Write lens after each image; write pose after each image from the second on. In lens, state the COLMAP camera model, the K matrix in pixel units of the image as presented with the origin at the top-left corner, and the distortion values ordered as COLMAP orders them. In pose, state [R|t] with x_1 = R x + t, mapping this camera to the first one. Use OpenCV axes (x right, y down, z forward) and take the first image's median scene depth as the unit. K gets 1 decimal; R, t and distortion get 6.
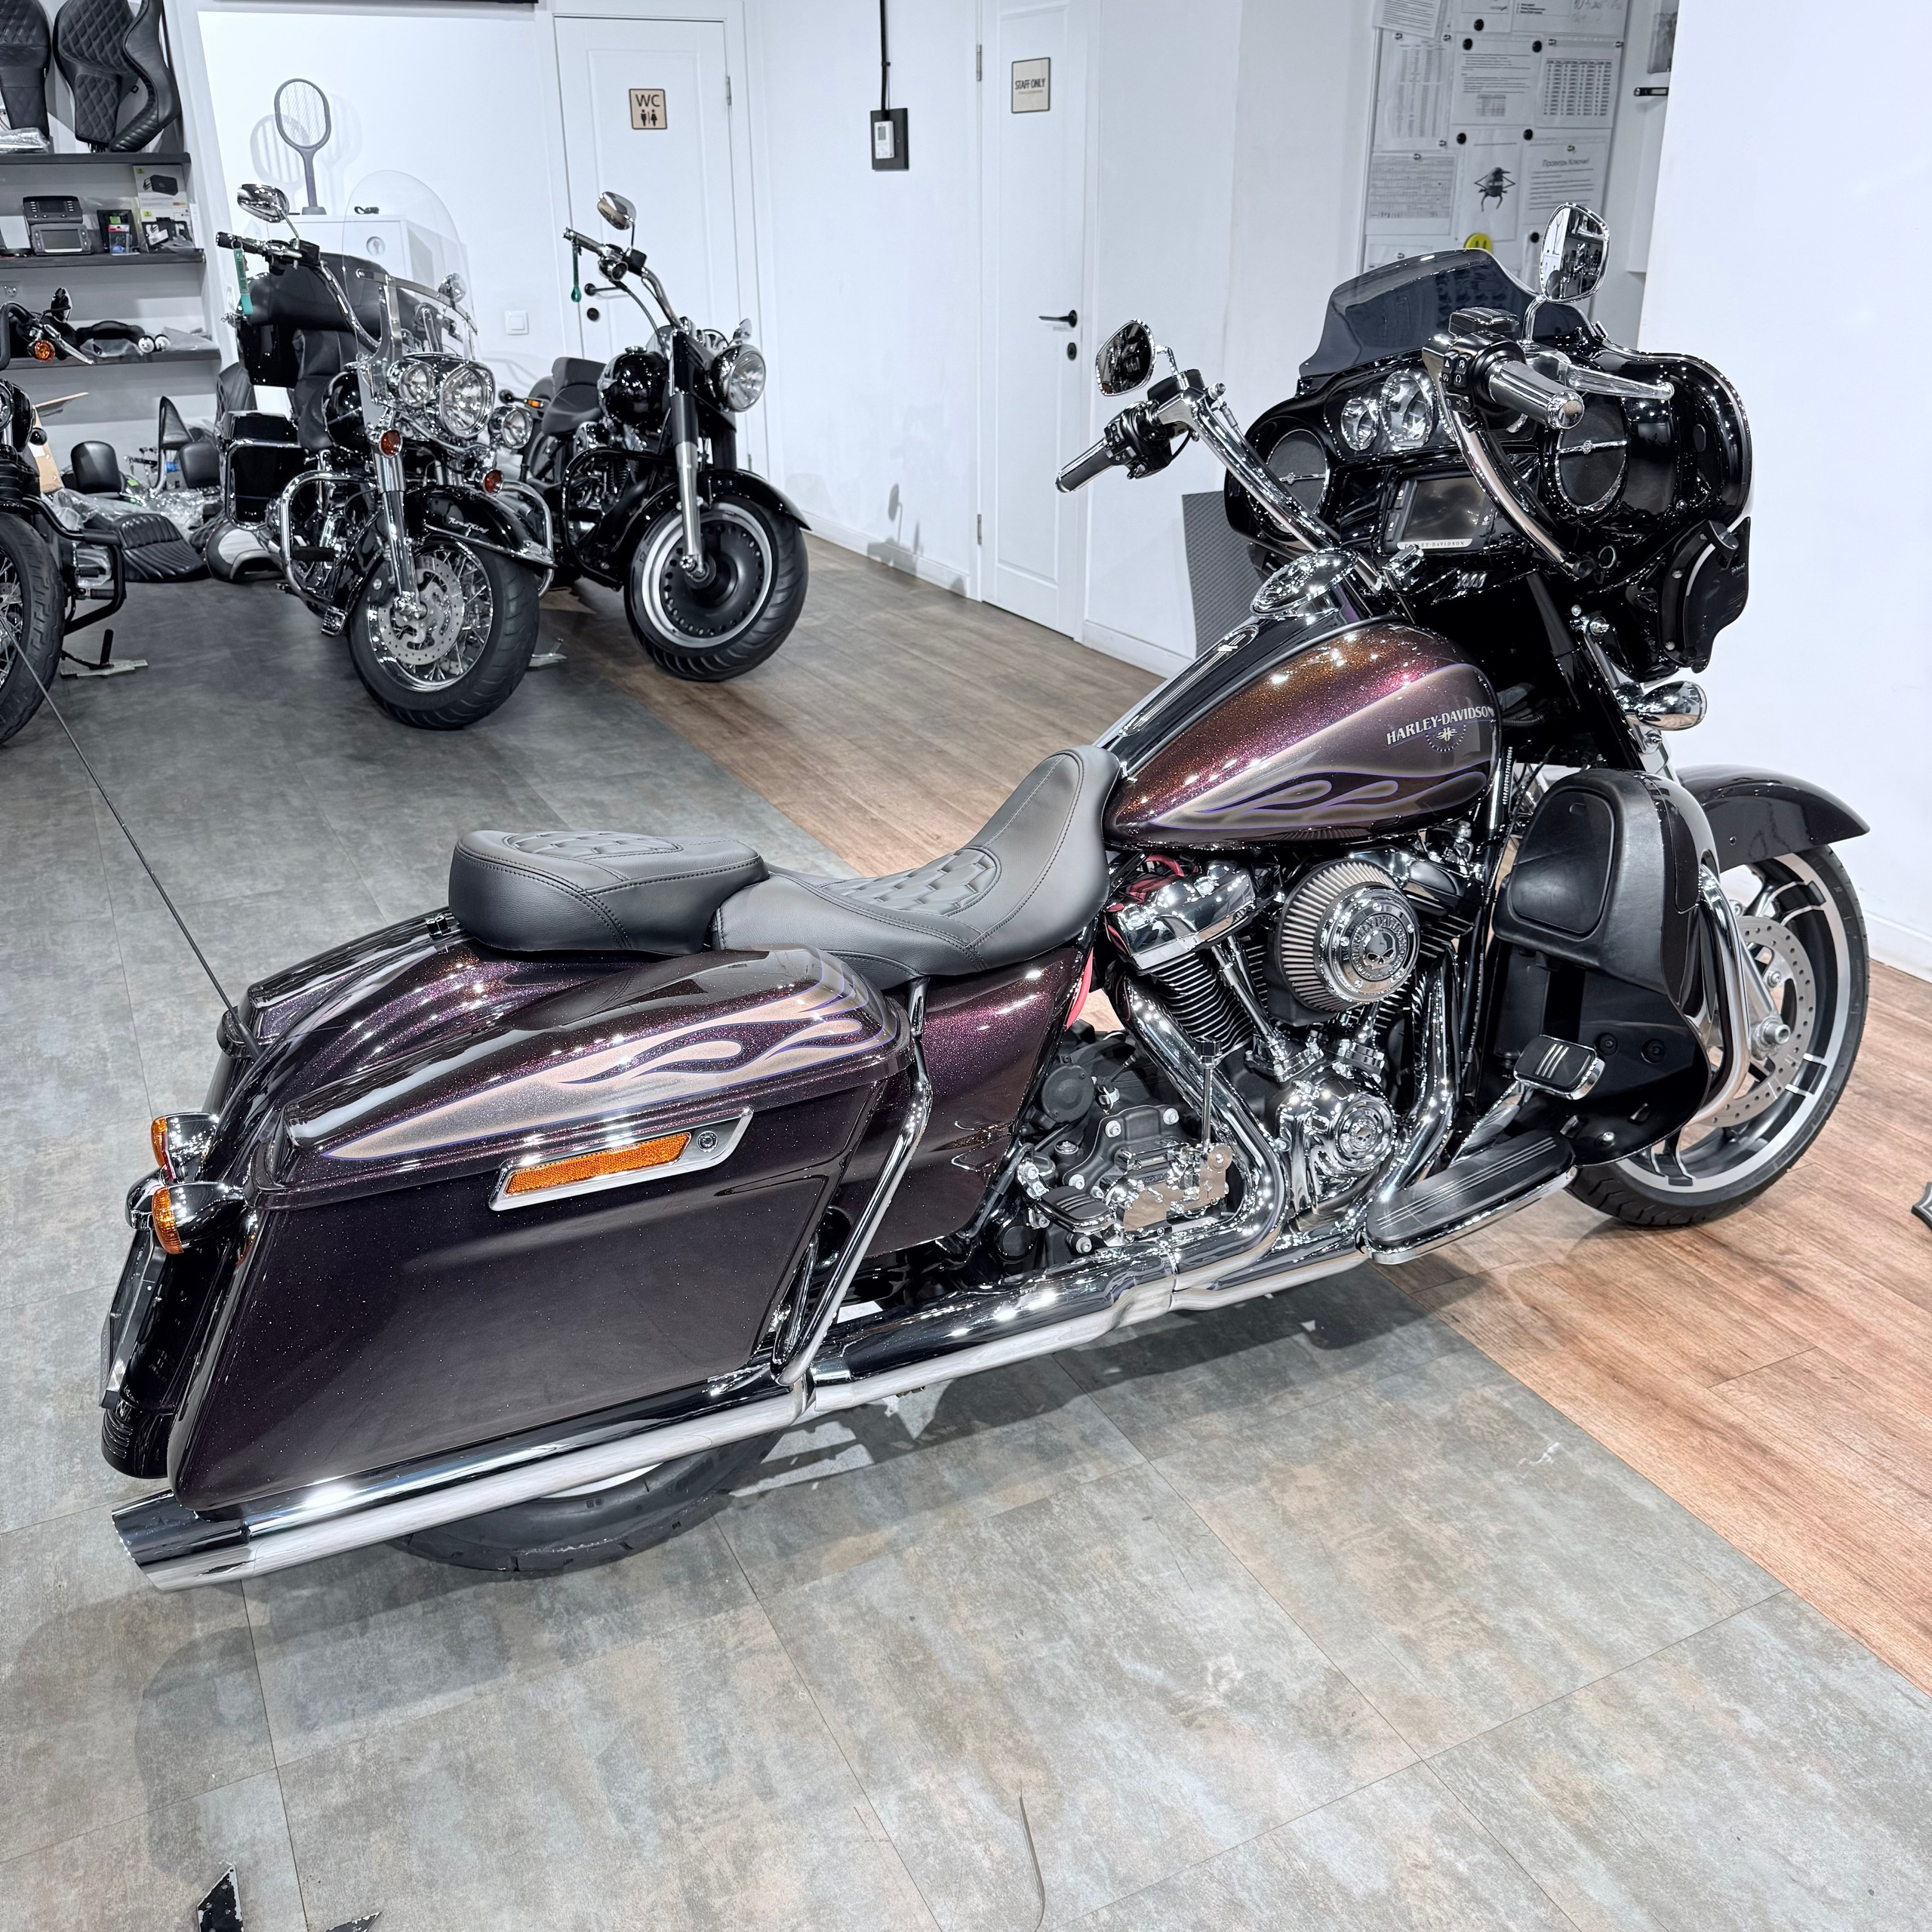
lens RADIAL K [[1806.8, 0, 962.8], [0, 1806.8, 966.9], [0, 0, 1]] dist [0.044562, -0.077582]
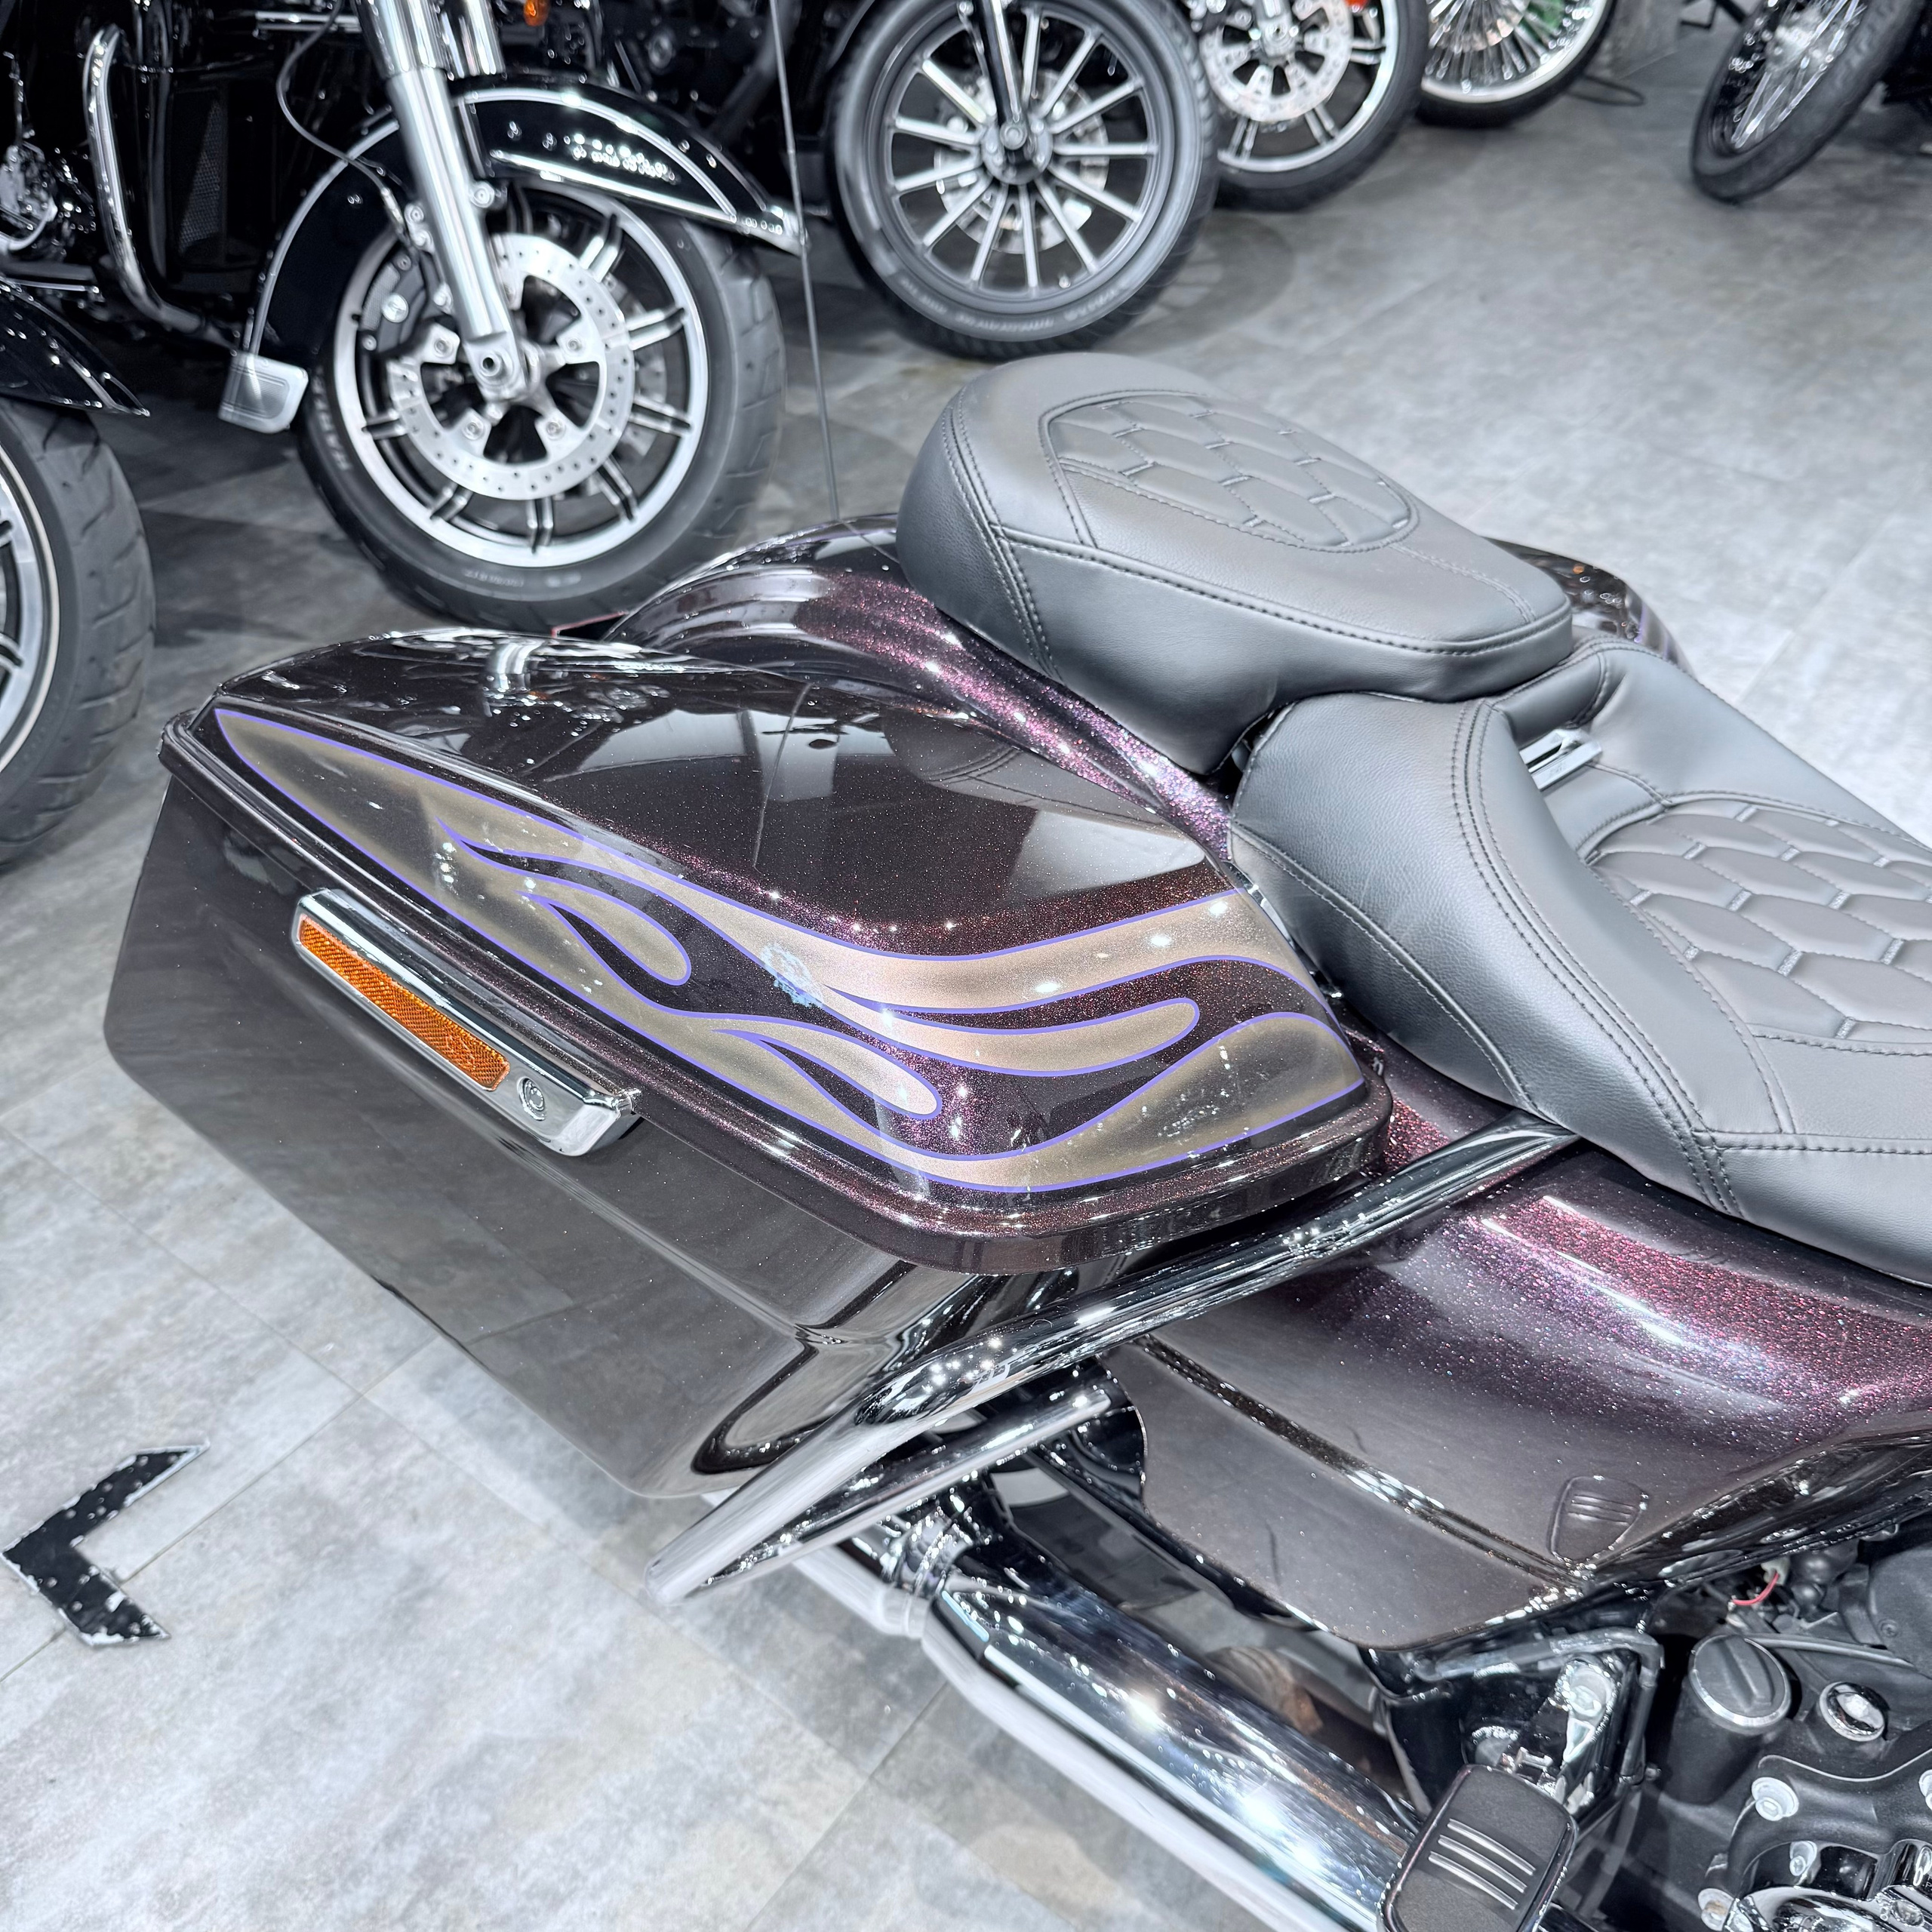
lens RADIAL K [[1838.6, 0, 951.3], [0, 1838.6, 966.9], [0, 0, 1]] dist [0.016916, -0.044463]
pose [[0.454746, 0.567410, -0.686478, 0.141303], [-0.384521, 0.820329, 0.423325, -0.115531], [0.803337, 0.071459, 0.591222, 0.564630]]
